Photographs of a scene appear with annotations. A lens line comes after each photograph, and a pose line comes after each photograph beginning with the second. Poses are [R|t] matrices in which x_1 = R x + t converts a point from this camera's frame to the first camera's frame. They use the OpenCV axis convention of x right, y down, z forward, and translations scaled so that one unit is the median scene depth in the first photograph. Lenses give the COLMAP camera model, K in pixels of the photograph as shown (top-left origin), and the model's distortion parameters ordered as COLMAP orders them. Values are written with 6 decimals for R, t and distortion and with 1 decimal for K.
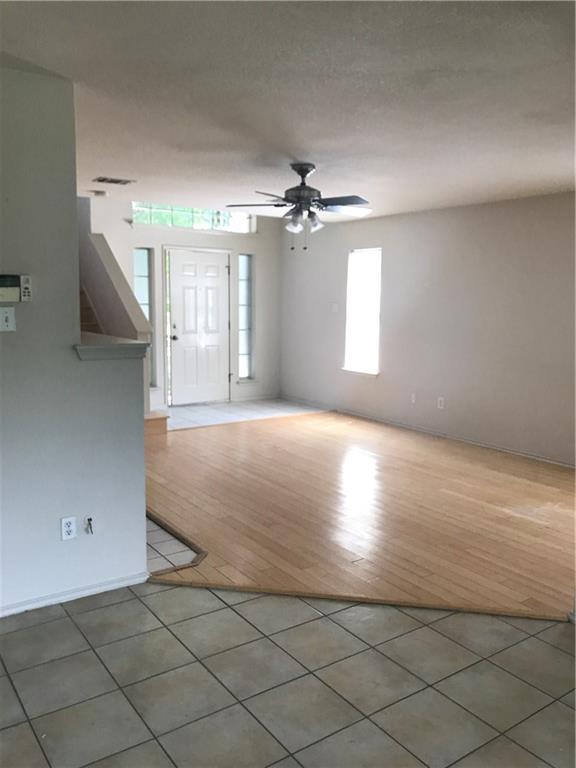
lens RADIAL K [[627.2, 0, 286.6], [0, 627.2, 385.4], [0, 0, 1]] dist [0.016146, -0.015021]
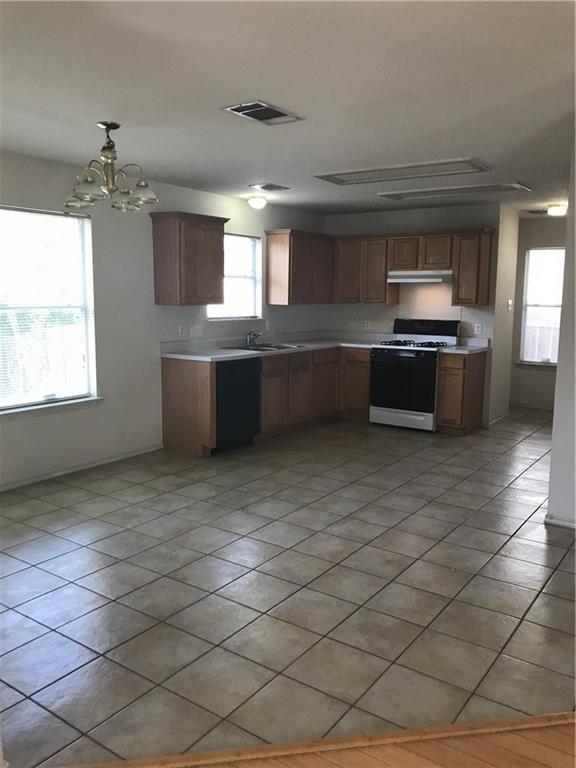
lens RADIAL K [[627.2, 0, 285.8], [0, 627.2, 379.6], [0, 0, 1]] dist [0.016146, -0.015021]
pose [[-0.941728, 0.028429, -0.335170, 0.566213], [-0.064662, 0.962538, 0.263323, -0.318138], [0.330100, 0.269651, -0.904612, 2.300833]]
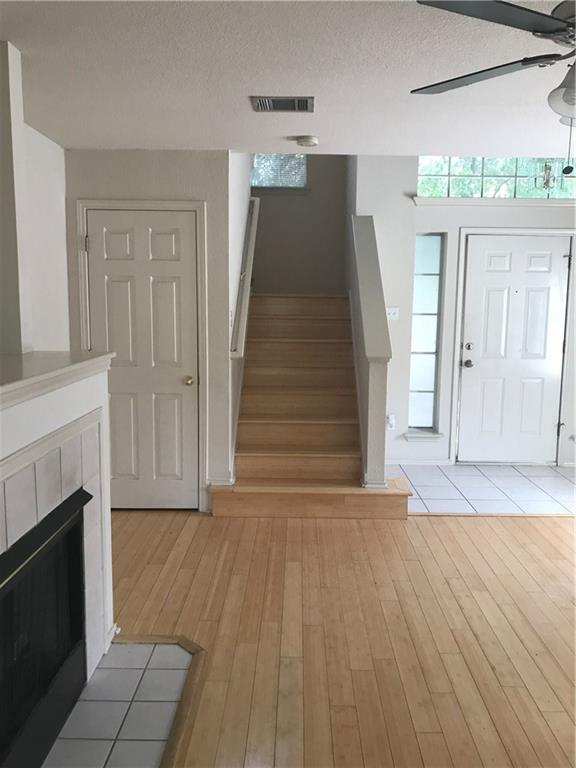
lens RADIAL K [[627.2, 0, 288.6], [0, 627.2, 377.4], [0, 0, 1]] dist [0.016146, -0.015021]
pose [[0.815742, 0.071093, -0.574030, 0.052456], [-0.083548, 0.996493, 0.004686, -0.048307], [0.572350, 0.044136, 0.818821, 0.339577]]
